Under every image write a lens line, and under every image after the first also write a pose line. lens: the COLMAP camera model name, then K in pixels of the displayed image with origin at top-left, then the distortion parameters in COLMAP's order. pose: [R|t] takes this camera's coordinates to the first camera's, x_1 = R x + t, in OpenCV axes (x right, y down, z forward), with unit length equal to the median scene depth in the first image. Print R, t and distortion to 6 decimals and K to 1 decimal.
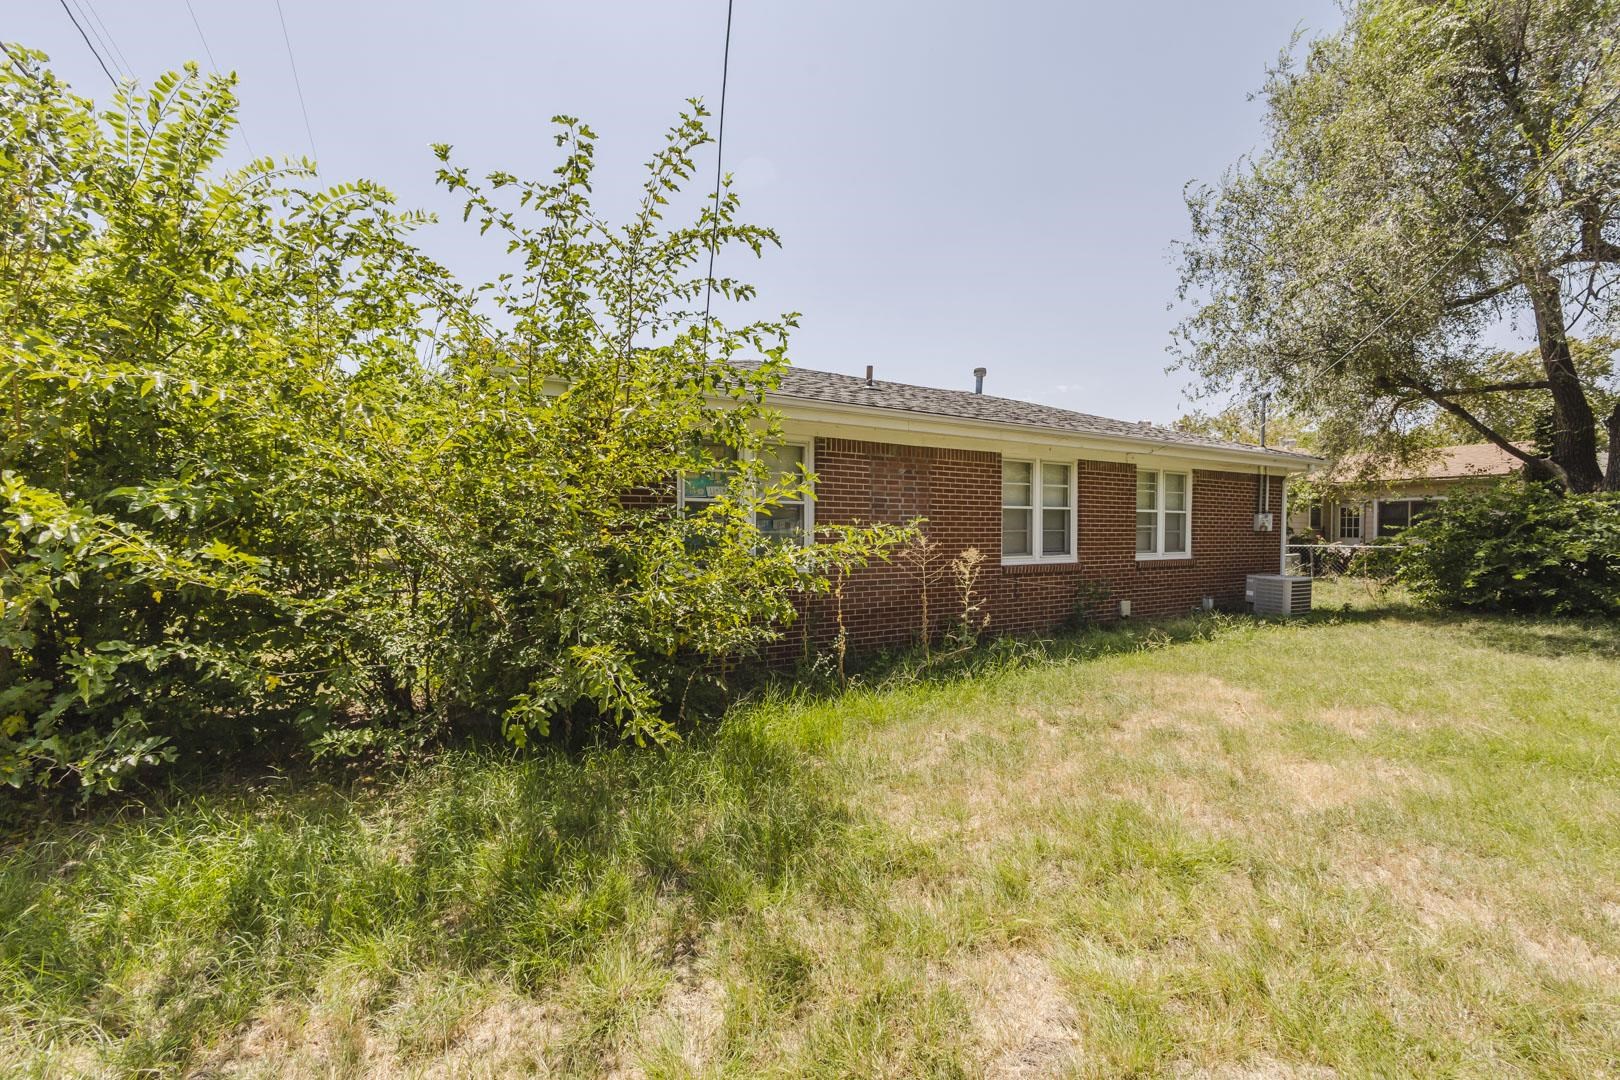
lens RADIAL K [[693.2, 0, 811.5], [0, 693.2, 537.6], [0, 0, 1]] dist [-0.007817, -0.000188]
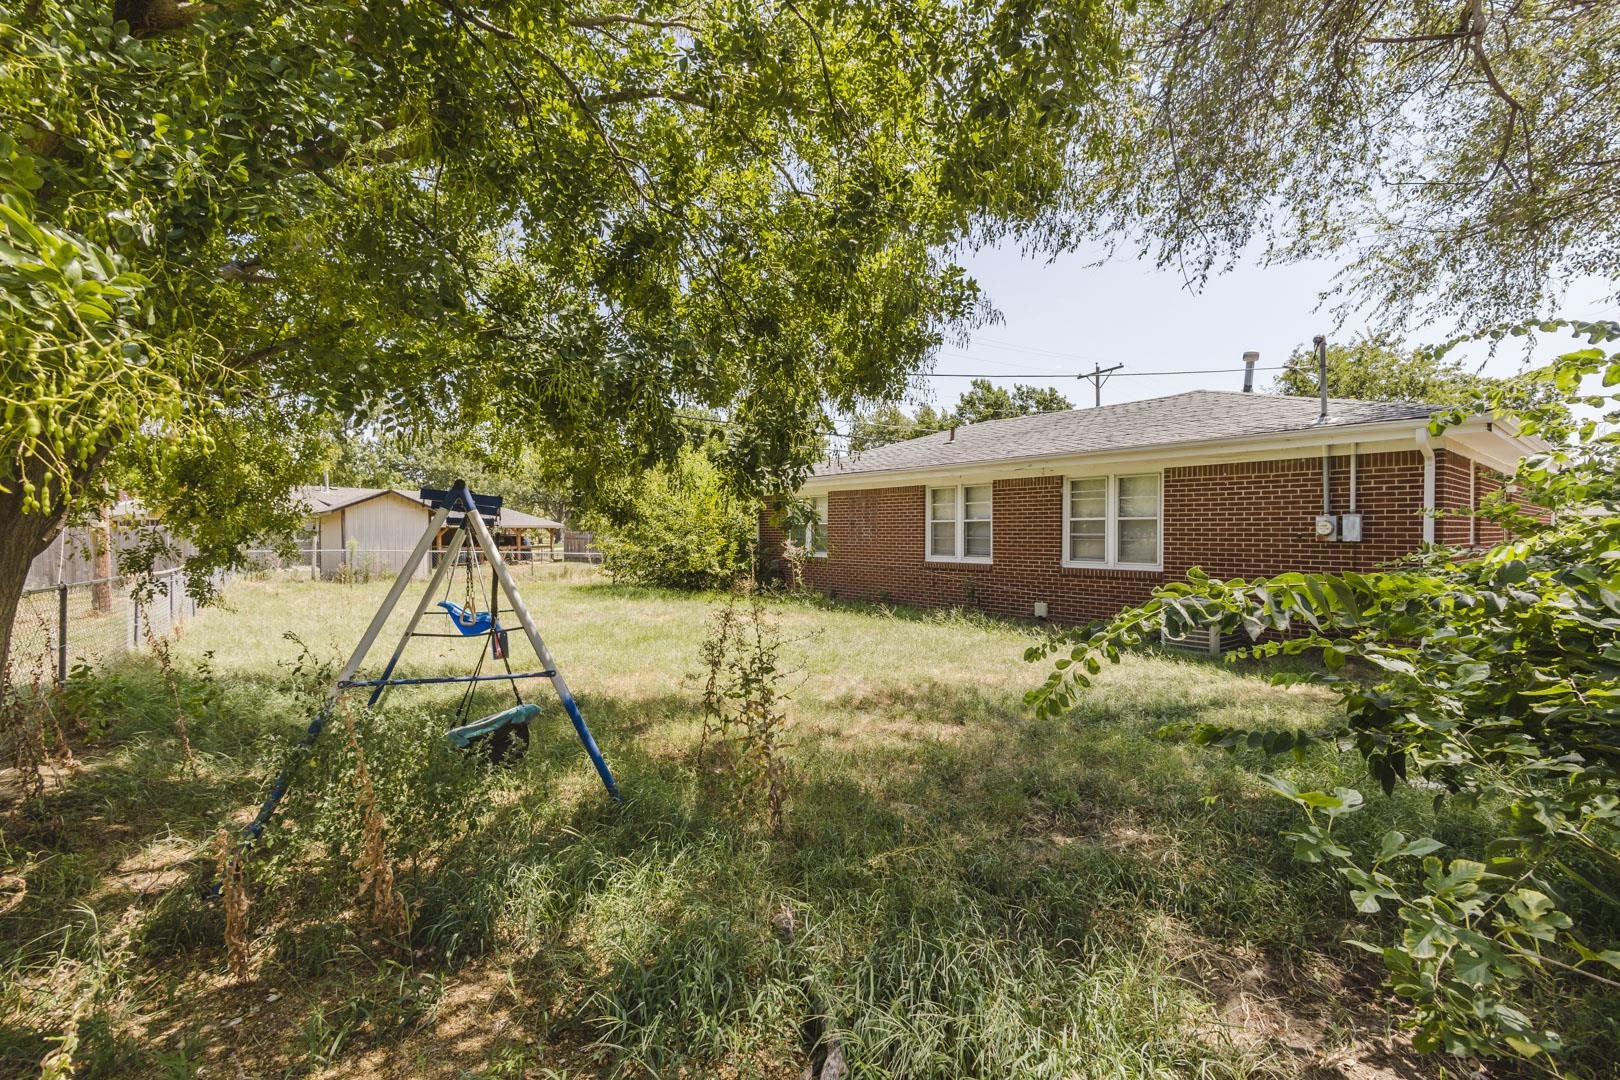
lens RADIAL K [[693.2, 0, 812.5], [0, 693.2, 537.4], [0, 0, 1]] dist [-0.007817, -0.000188]
pose [[0.147830, 0.000808, -0.989013, 1.333405], [-0.017171, 0.999851, -0.001749, -0.003319], [0.988864, 0.017241, 0.147821, 0.435698]]
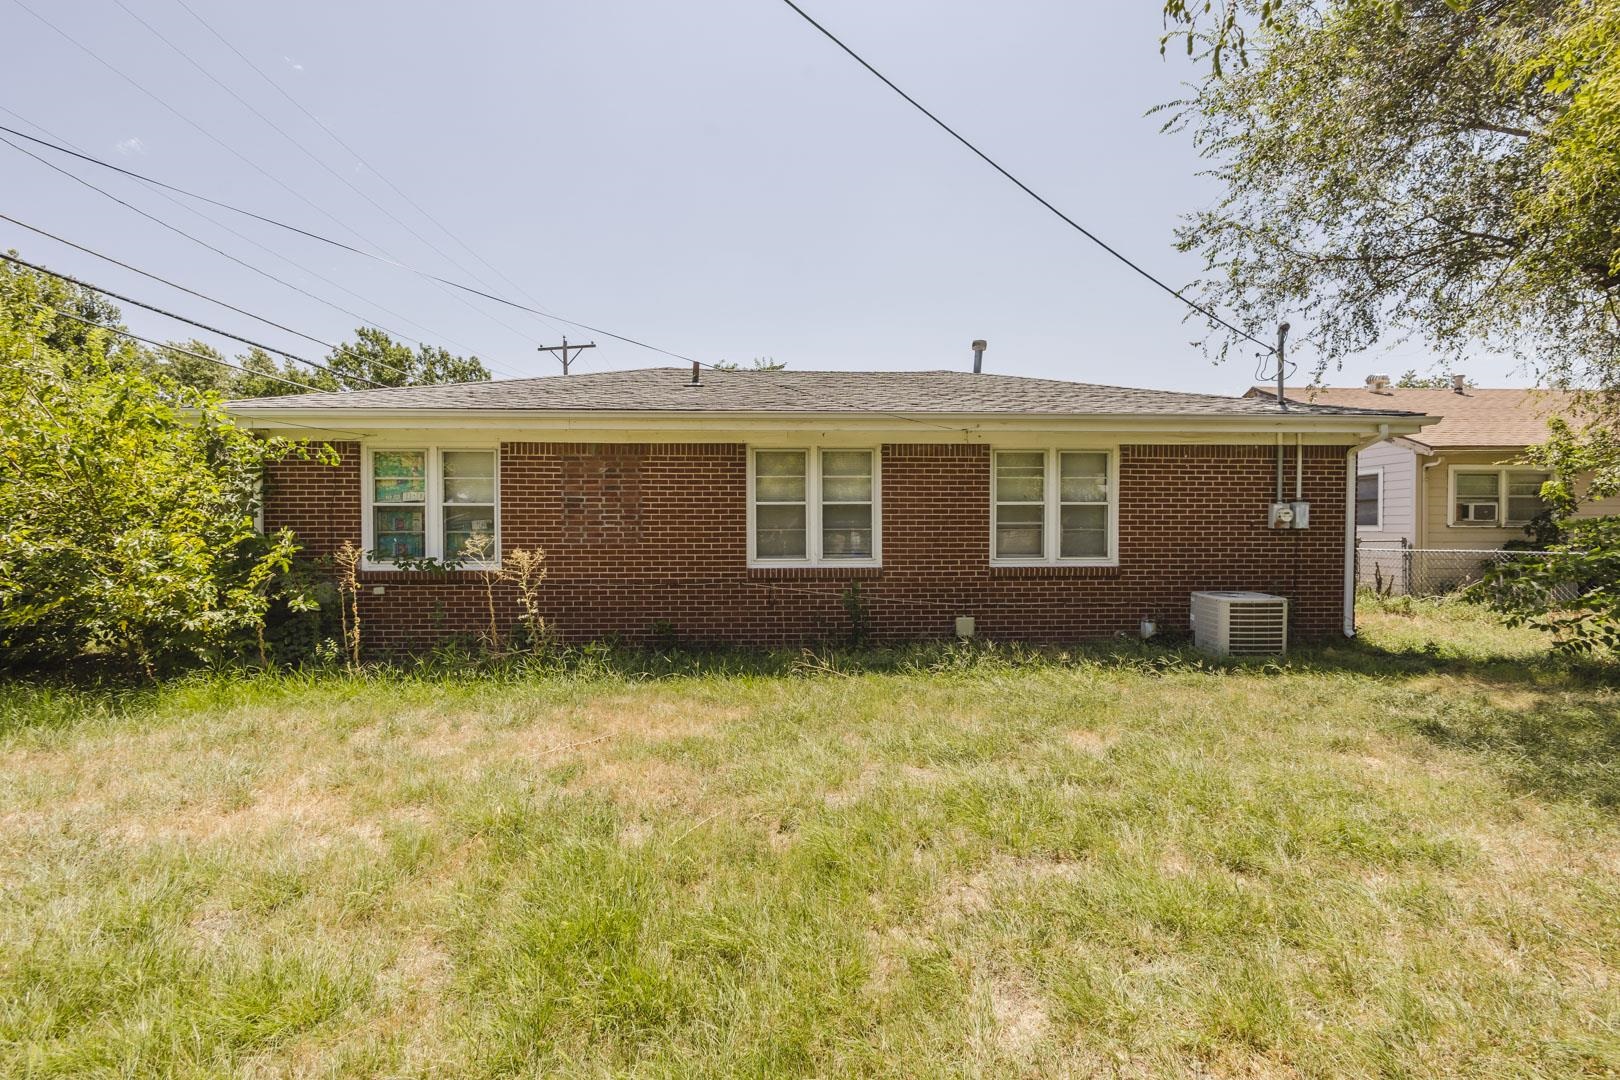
lens RADIAL K [[693.2, 0, 806.3], [0, 693.2, 526.5], [0, 0, 1]] dist [-0.007817, -0.000188]
pose [[0.876978, -0.009369, -0.480440, 0.610303], [-0.001307, 0.999760, -0.021883, 0.004197], [0.480529, 0.019819, 0.876755, 0.195647]]
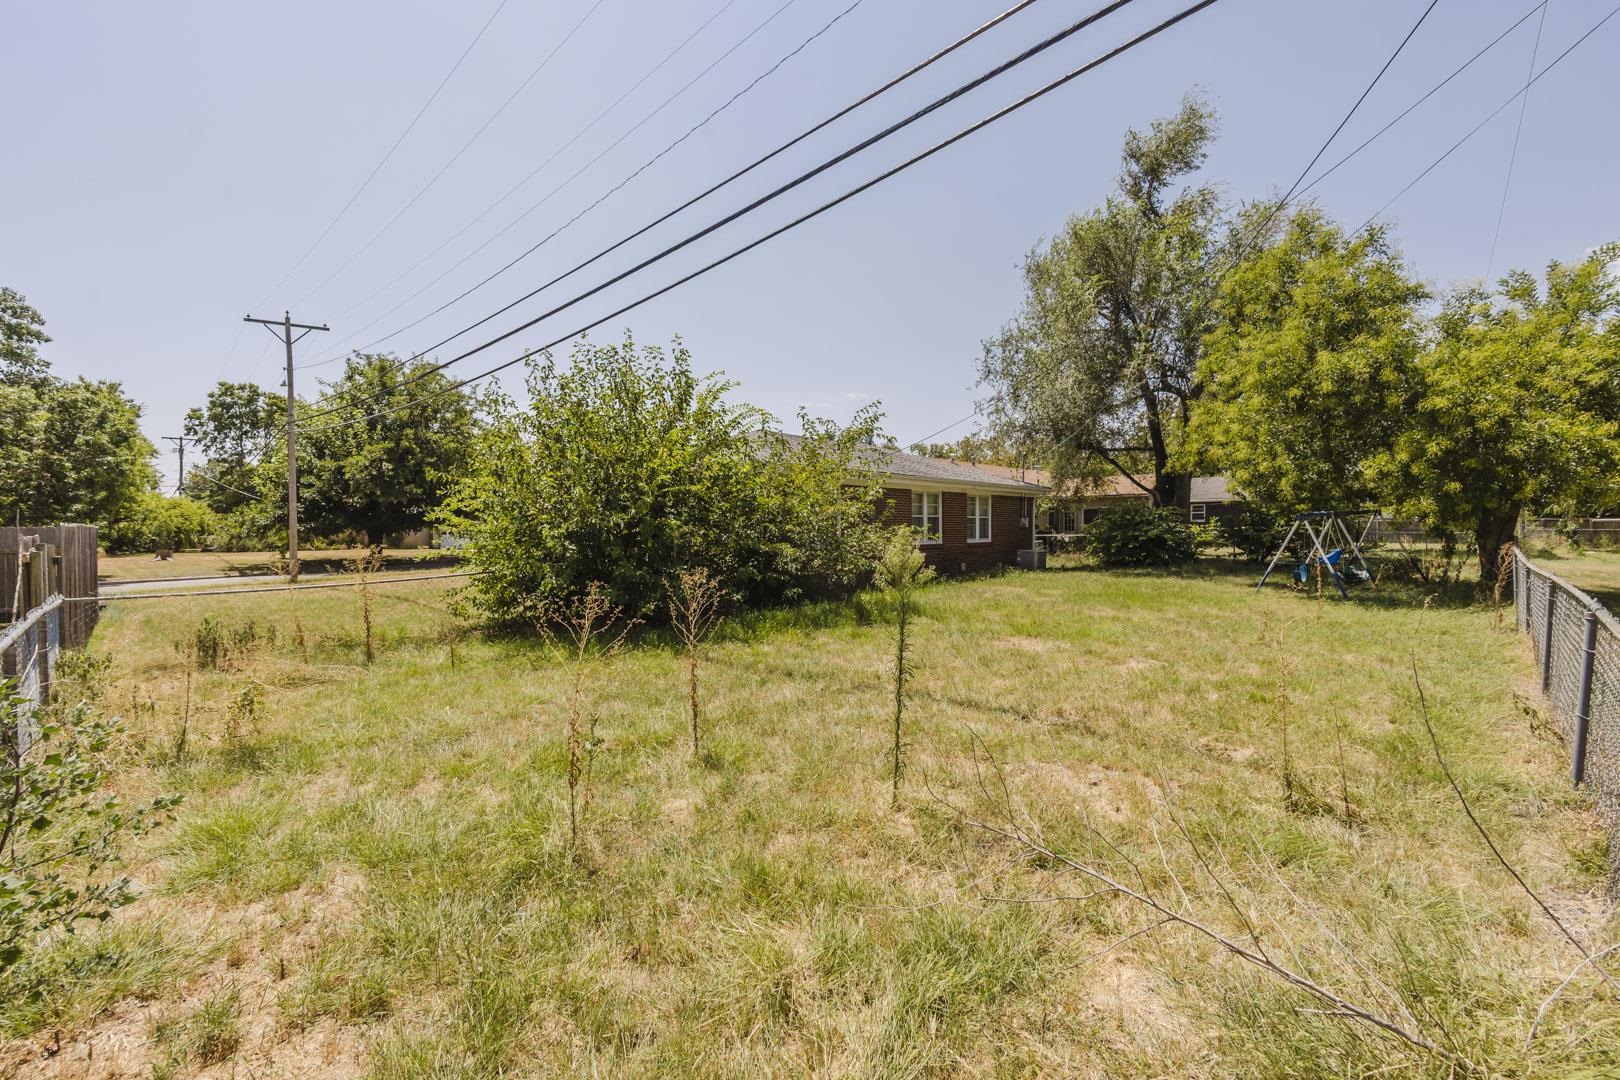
lens RADIAL K [[693.2, 0, 808.9], [0, 693.2, 540.7], [0, 0, 1]] dist [-0.007817, -0.000188]
pose [[0.960148, -0.016230, 0.279021, -0.459261], [0.015799, 0.999868, 0.003793, 0.011891], [-0.279046, 0.000767, 0.960278, -0.682200]]
